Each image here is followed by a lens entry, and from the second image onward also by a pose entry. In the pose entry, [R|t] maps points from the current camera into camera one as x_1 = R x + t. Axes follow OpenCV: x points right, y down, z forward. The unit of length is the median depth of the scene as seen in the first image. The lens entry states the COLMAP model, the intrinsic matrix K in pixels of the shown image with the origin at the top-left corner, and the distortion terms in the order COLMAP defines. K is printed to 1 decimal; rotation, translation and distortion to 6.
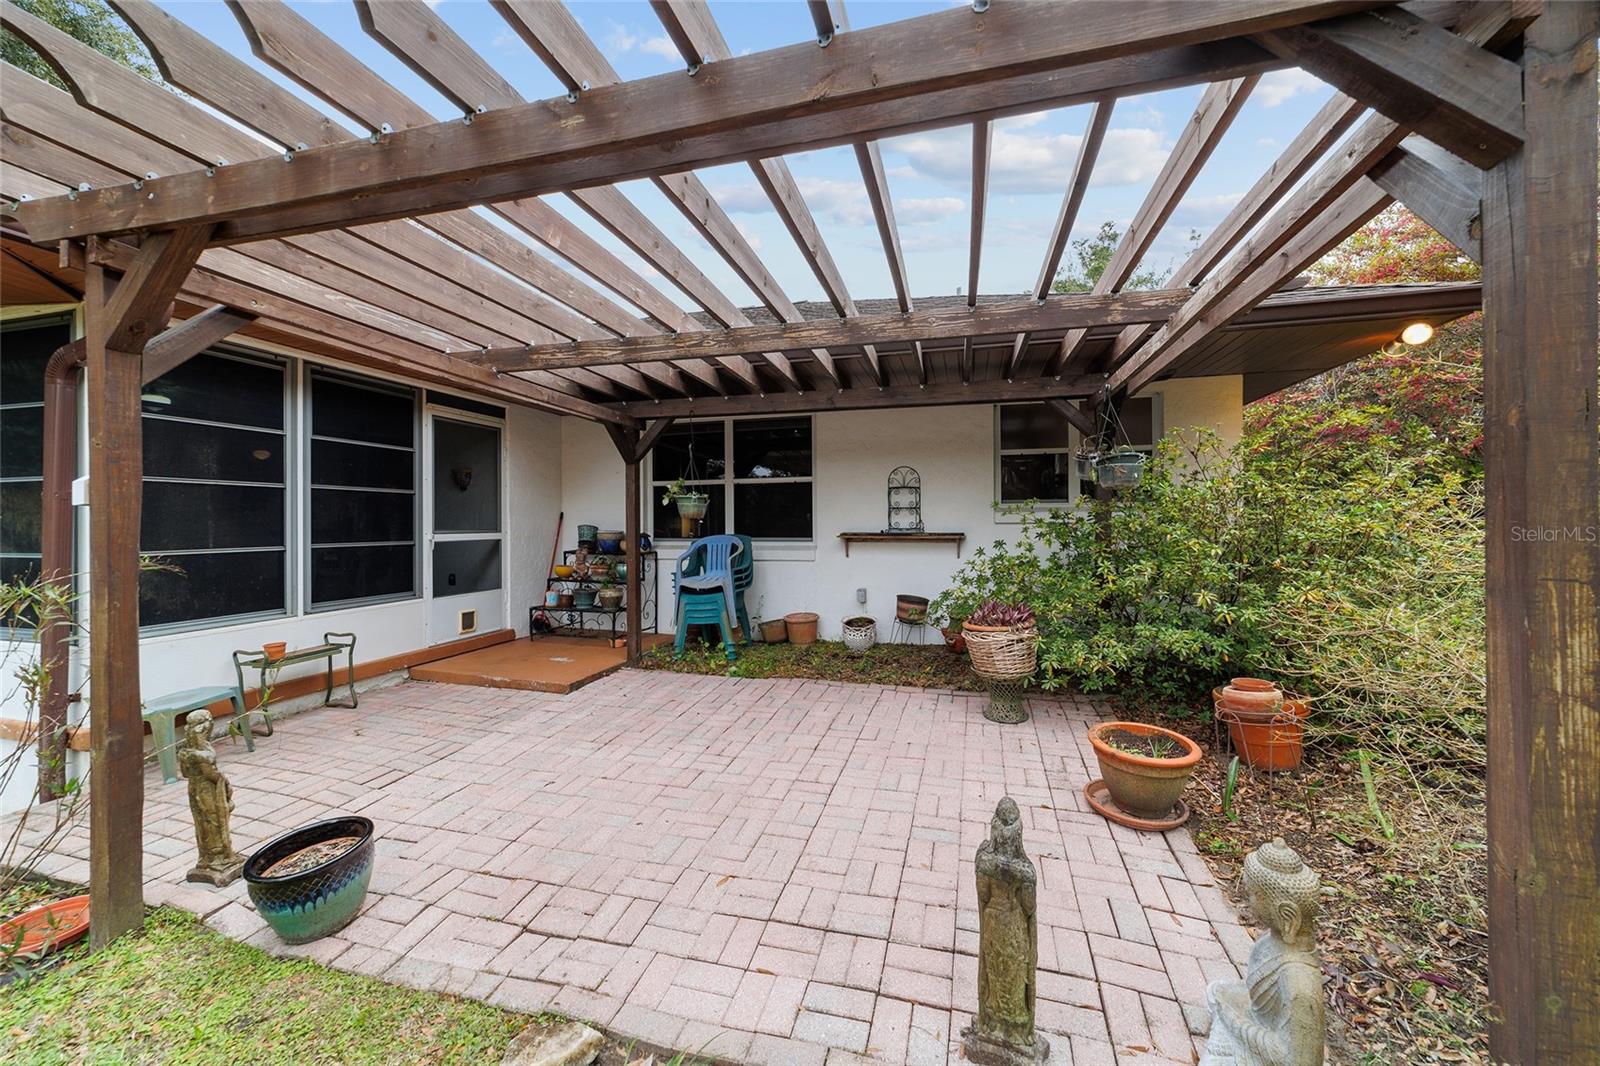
lens RADIAL K [[617.5, 0, 792.8], [0, 617.5, 532.1], [0, 0, 1]] dist [-0.013600, 0.006844]
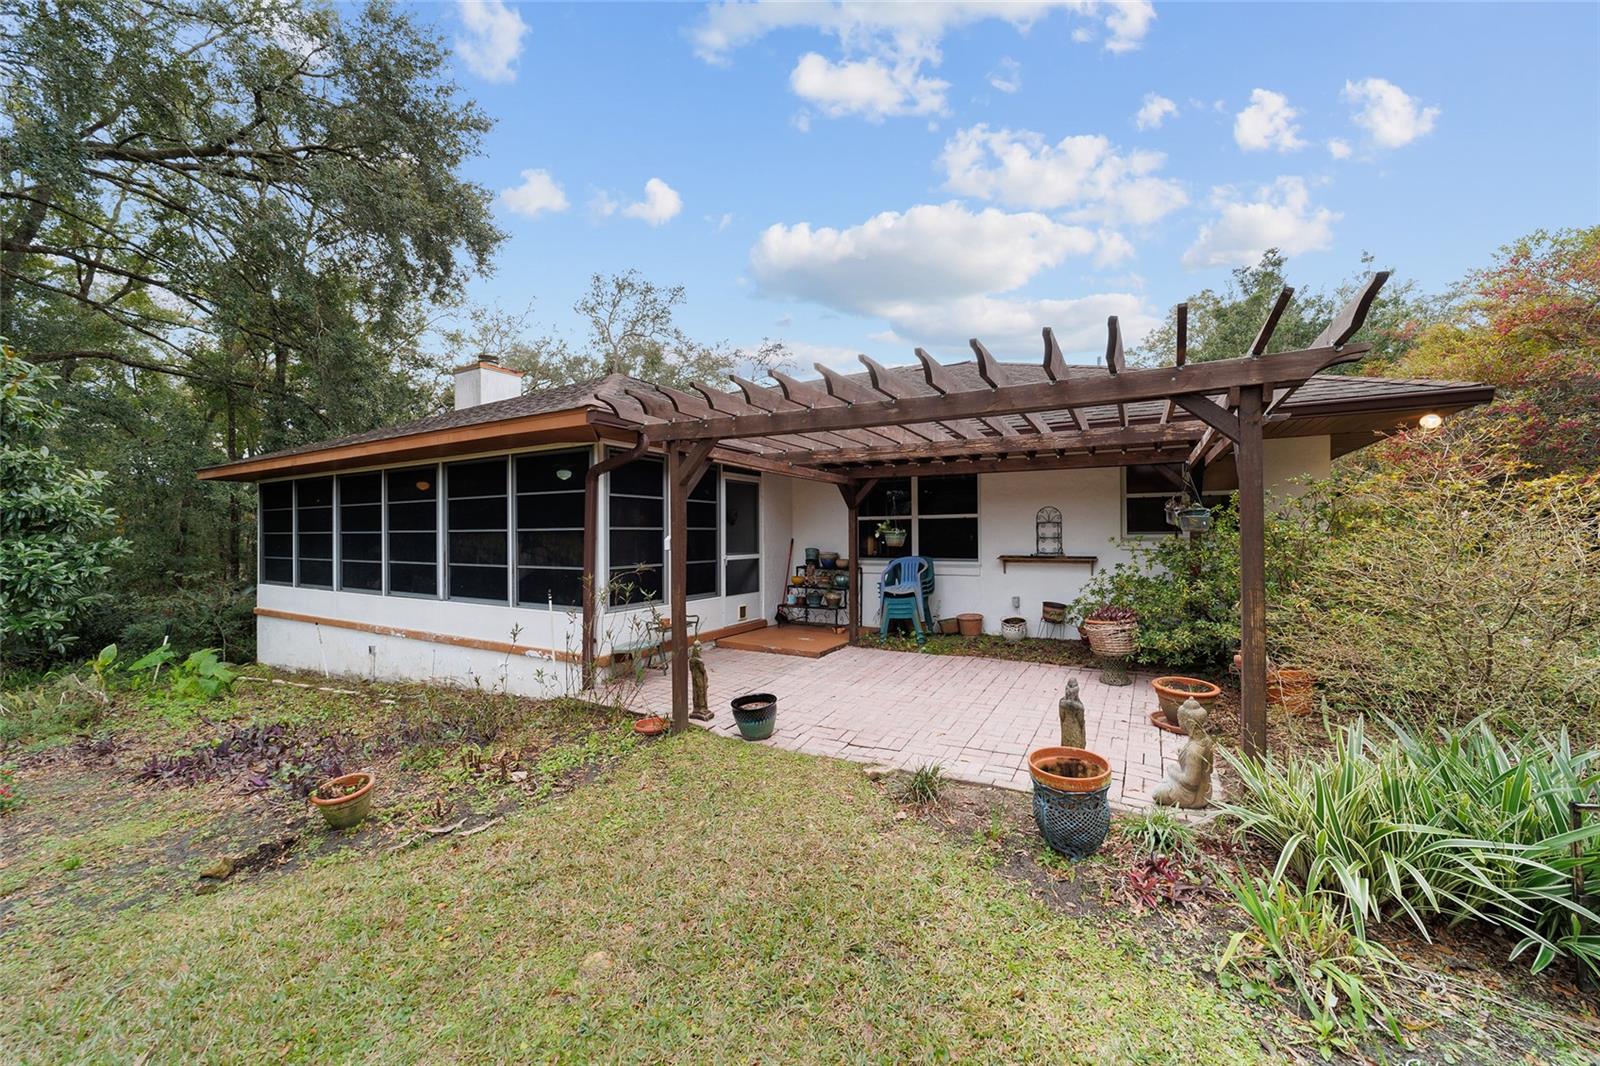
lens RADIAL K [[617.5, 0, 792.0], [0, 617.5, 537.1], [0, 0, 1]] dist [-0.013600, 0.006844]
pose [[0.969805, -0.001241, -0.243878, -0.038913], [-0.001276, 0.999948, -0.010165, -0.027995], [0.243878, 0.010170, 0.969753, -0.481413]]
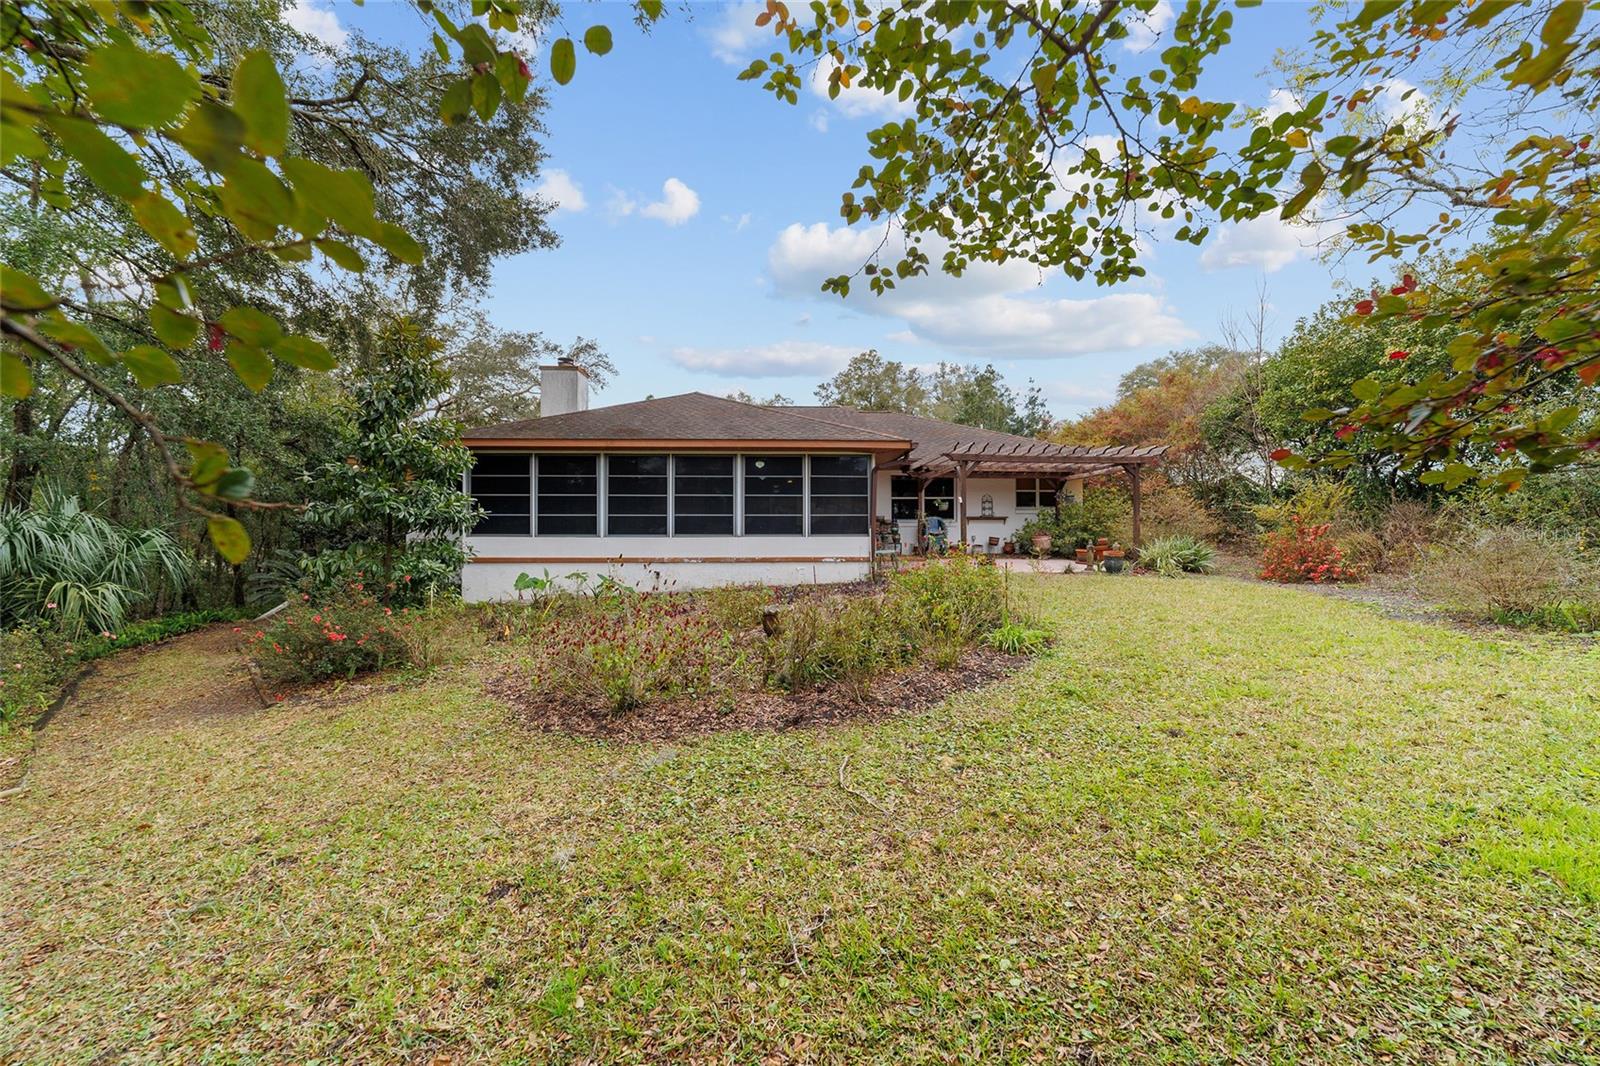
lens RADIAL K [[617.5, 0, 798.7], [0, 617.5, 533.5], [0, 0, 1]] dist [-0.013600, 0.006844]
pose [[0.946450, 0.002173, 0.322844, -1.794232], [0.001904, 0.999922, -0.012313, 0.127191], [-0.322846, 0.012268, 0.946372, -1.668454]]
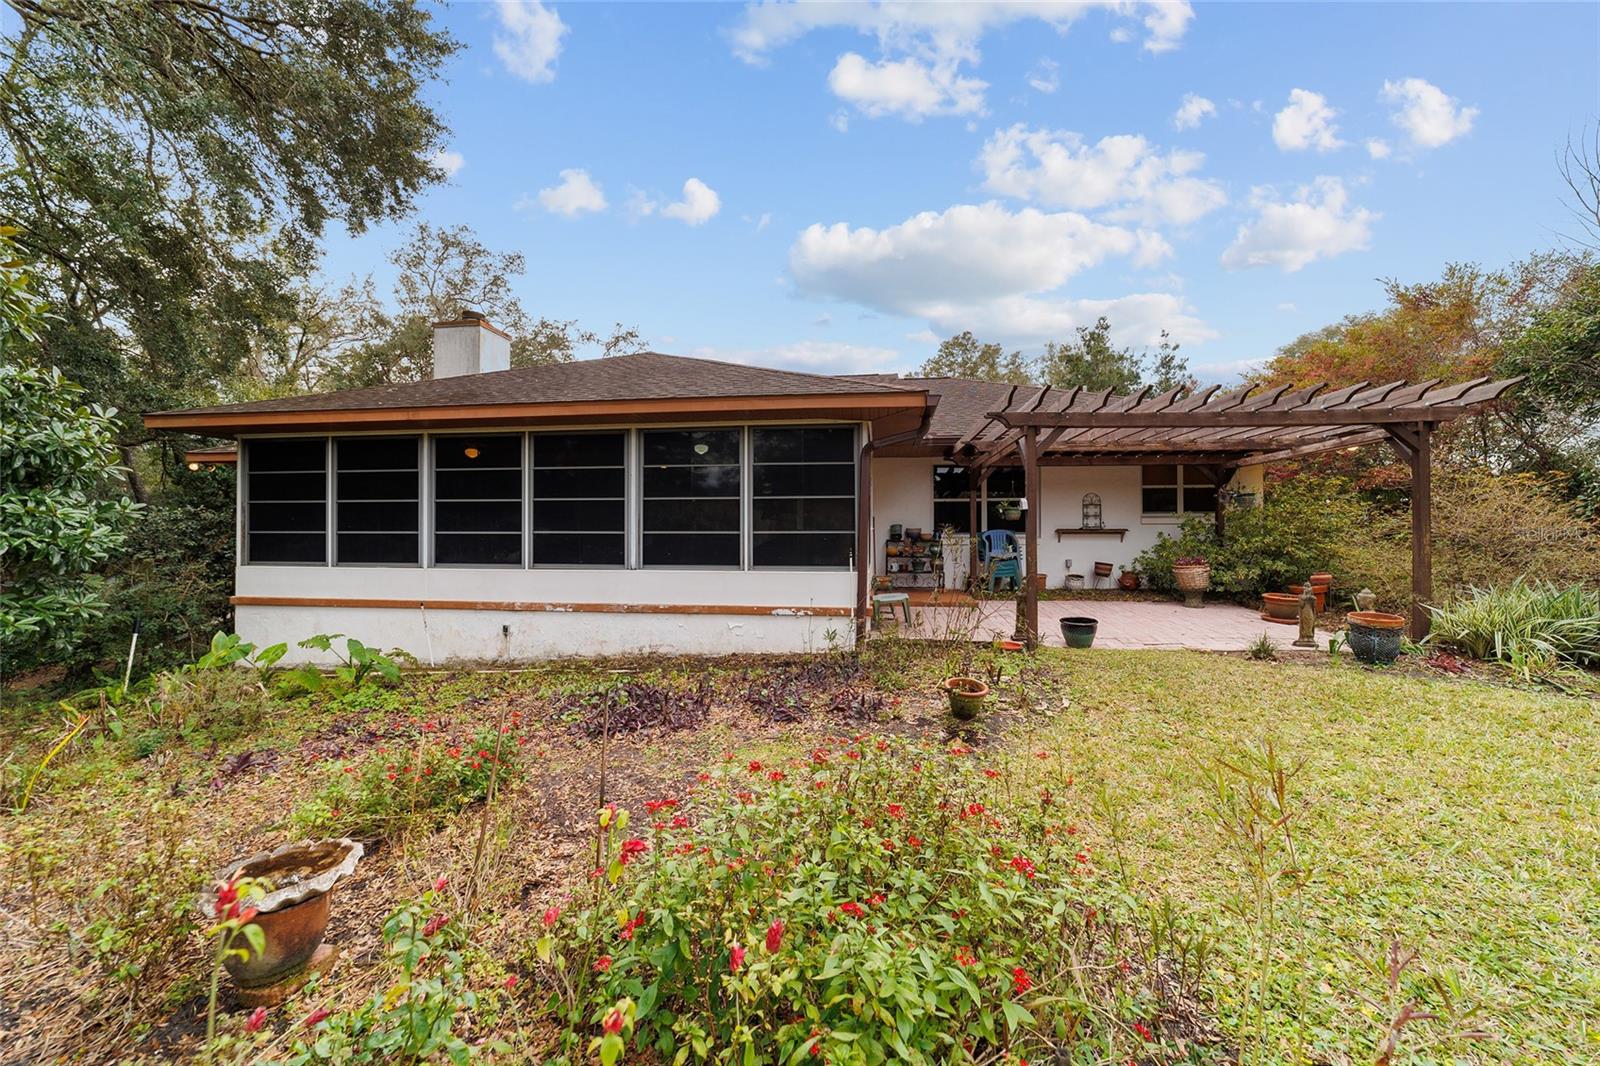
lens RADIAL K [[617.5, 0, 797.3], [0, 617.5, 531.2], [0, 0, 1]] dist [-0.013600, 0.006844]
pose [[0.987614, 0.004083, 0.156849, -1.068591], [-0.001100, 0.999817, -0.019098, 0.047756], [-0.156899, 0.018688, 0.987438, -0.745830]]
